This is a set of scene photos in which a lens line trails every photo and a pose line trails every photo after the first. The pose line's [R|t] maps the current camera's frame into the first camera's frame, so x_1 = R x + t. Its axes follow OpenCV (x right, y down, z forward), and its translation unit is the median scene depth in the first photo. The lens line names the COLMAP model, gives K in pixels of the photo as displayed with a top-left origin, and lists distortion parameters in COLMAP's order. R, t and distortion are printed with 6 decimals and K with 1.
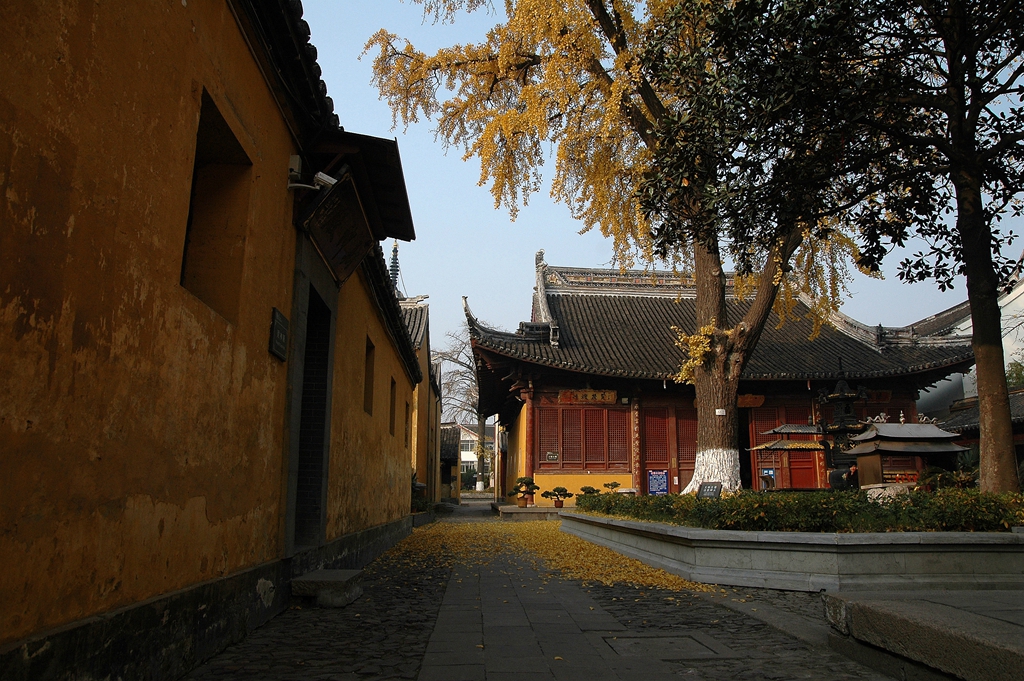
lens RADIAL K [[743.3, 0, 510.9], [0, 743.3, 335.4], [0, 0, 1]] dist [-0.133849, 0.121195]
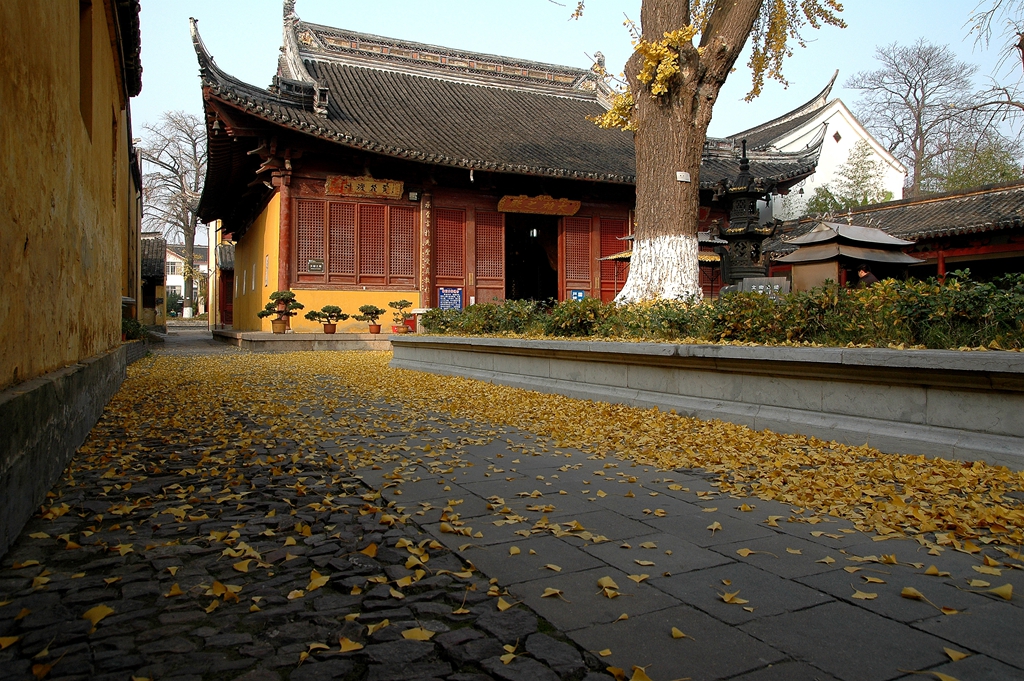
lens RADIAL K [[743.3, 0, 510.9], [0, 743.3, 335.4], [0, 0, 1]] dist [-0.133849, 0.121195]
pose [[0.924301, -0.004935, 0.381632, -0.043764], [-0.080654, 0.974809, 0.207948, 0.061963], [-0.373045, -0.222987, 0.900619, 0.247300]]
